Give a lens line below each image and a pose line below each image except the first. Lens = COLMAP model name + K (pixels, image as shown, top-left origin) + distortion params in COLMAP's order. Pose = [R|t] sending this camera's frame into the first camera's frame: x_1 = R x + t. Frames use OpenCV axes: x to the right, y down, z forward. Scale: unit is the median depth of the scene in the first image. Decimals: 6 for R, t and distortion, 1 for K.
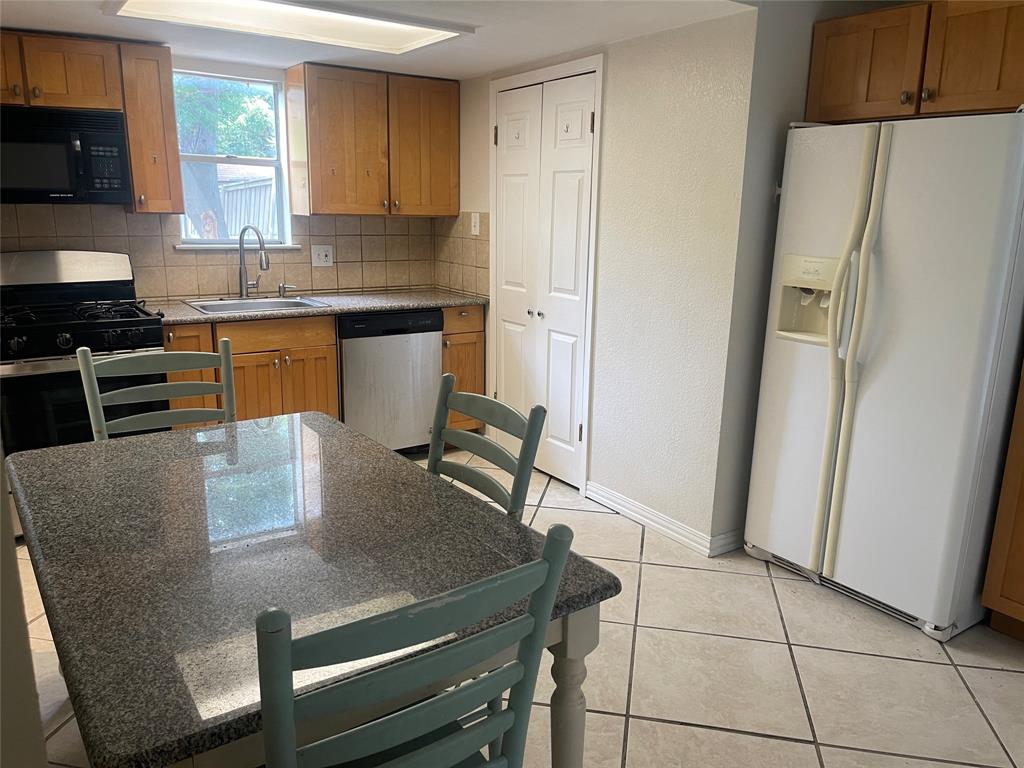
lens RADIAL K [[778.4, 0, 513.5], [0, 778.4, 393.6], [0, 0, 1]] dist [0.080922, -0.104598]
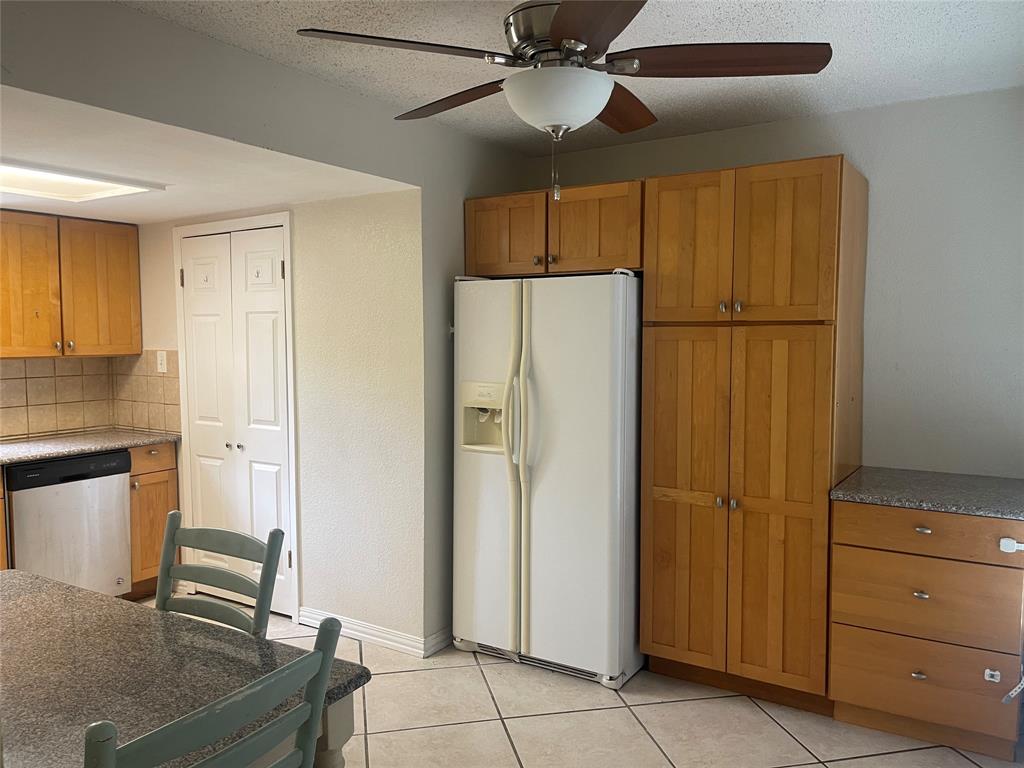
lens RADIAL K [[778.4, 0, 513.5], [0, 778.4, 393.6], [0, 0, 1]] dist [0.080922, -0.104598]
pose [[0.917322, -0.052705, 0.394641, -0.049224], [0.112911, 0.984943, -0.130915, 0.005524], [-0.381799, 0.164651, 0.909461, -0.098612]]
